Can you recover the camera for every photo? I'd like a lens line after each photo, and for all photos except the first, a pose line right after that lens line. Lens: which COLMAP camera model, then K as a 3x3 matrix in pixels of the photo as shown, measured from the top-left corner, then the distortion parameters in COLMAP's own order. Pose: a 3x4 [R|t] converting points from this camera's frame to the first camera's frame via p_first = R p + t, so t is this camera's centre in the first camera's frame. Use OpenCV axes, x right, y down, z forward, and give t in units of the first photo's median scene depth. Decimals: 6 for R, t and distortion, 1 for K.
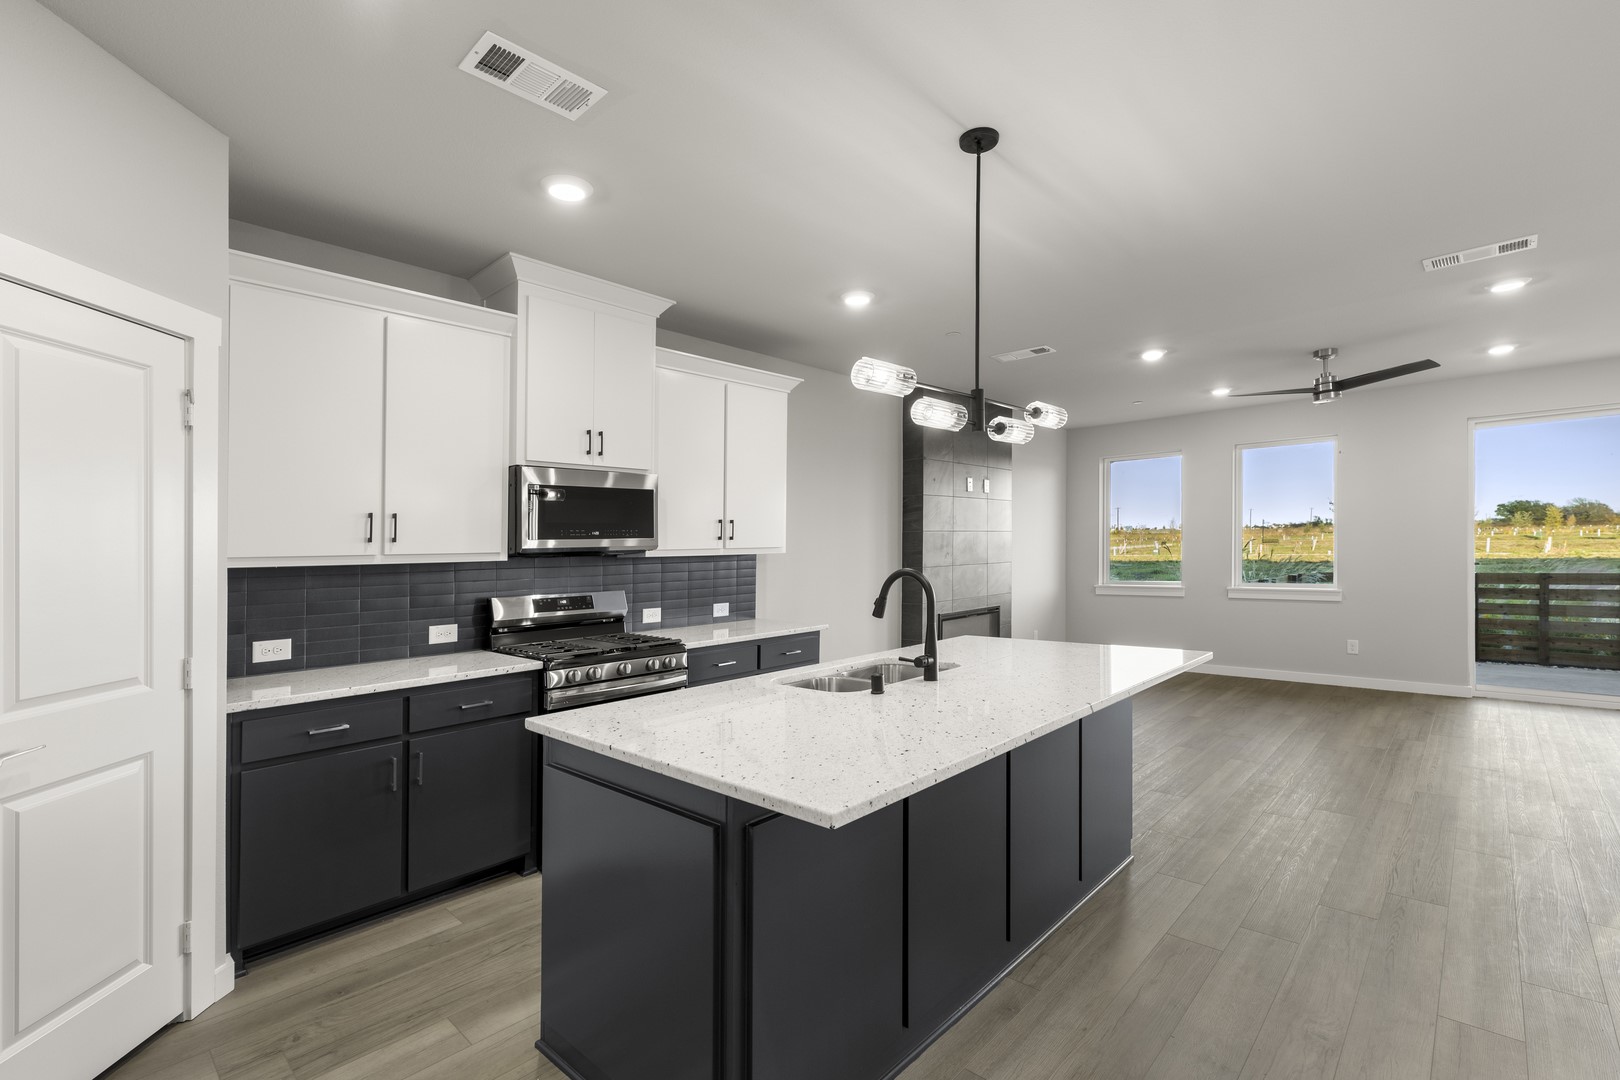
lens RADIAL K [[736.7, 0, 812.6], [0, 736.7, 551.2], [0, 0, 1]] dist [-0.004207, -0.000351]
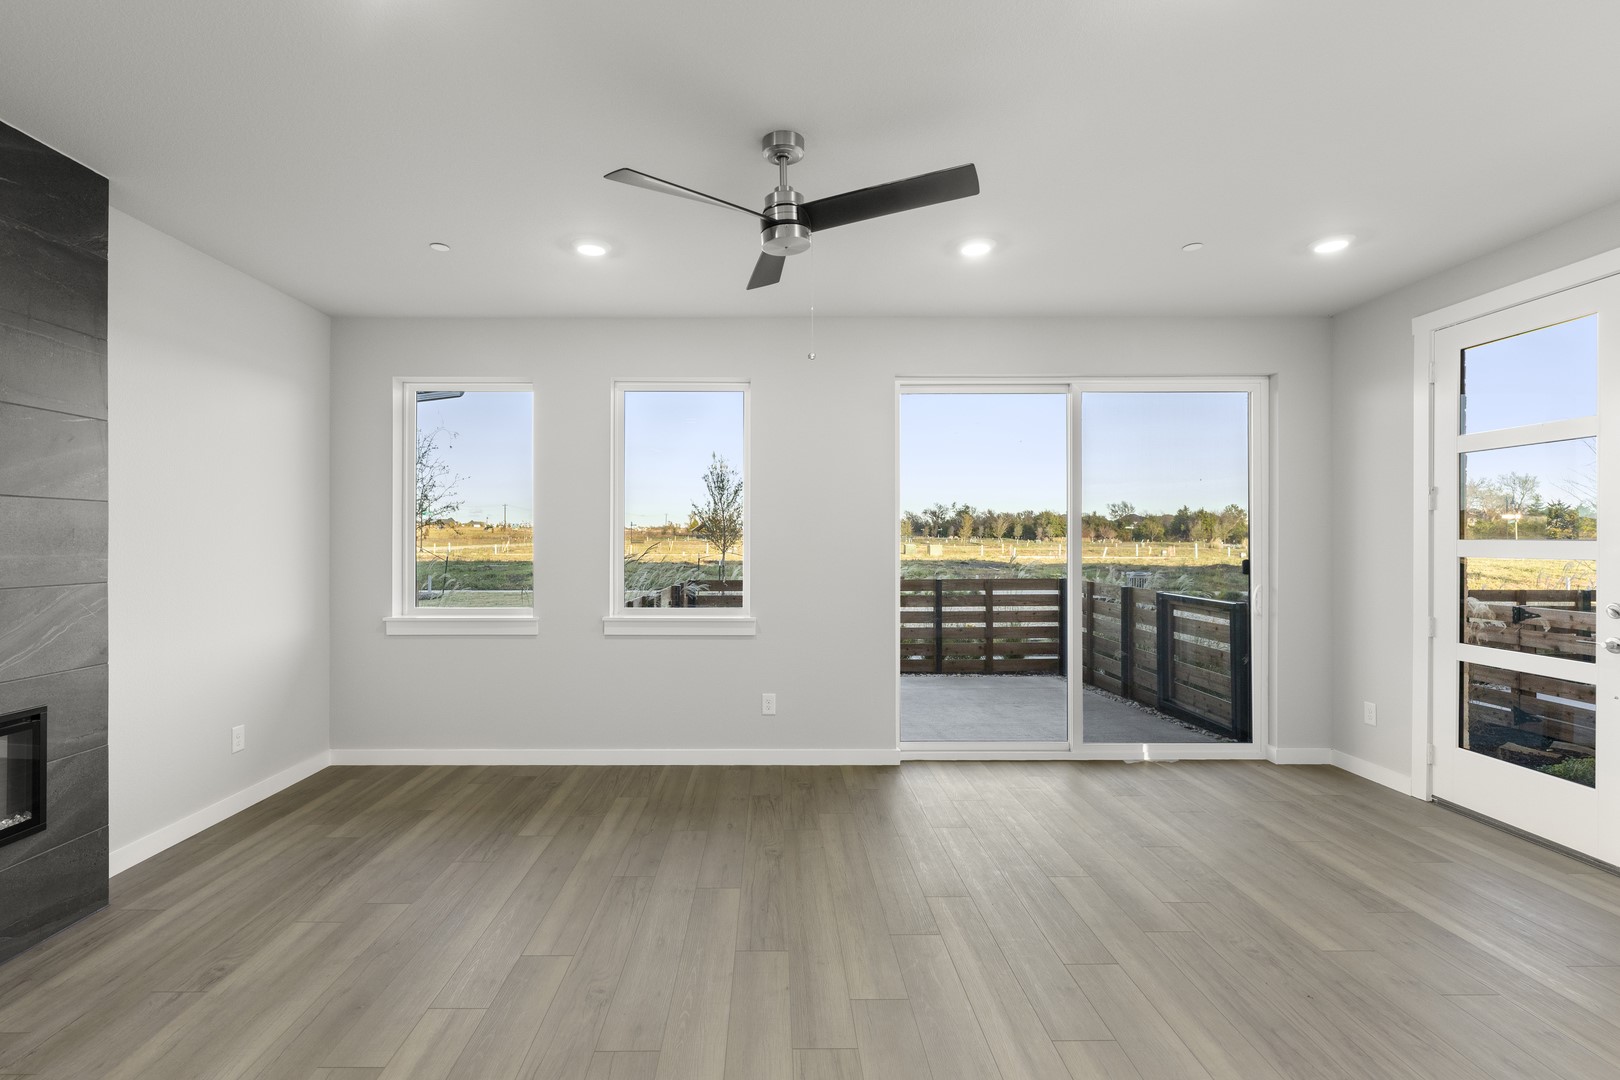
lens RADIAL K [[736.7, 0, 812.6], [0, 736.7, 551.2], [0, 0, 1]] dist [-0.004207, -0.000351]
pose [[0.708409, -0.008343, 0.705753, 0.323577], [0.006155, 0.999965, 0.005642, -0.007530], [-0.705775, 0.000347, 0.708436, 0.563223]]
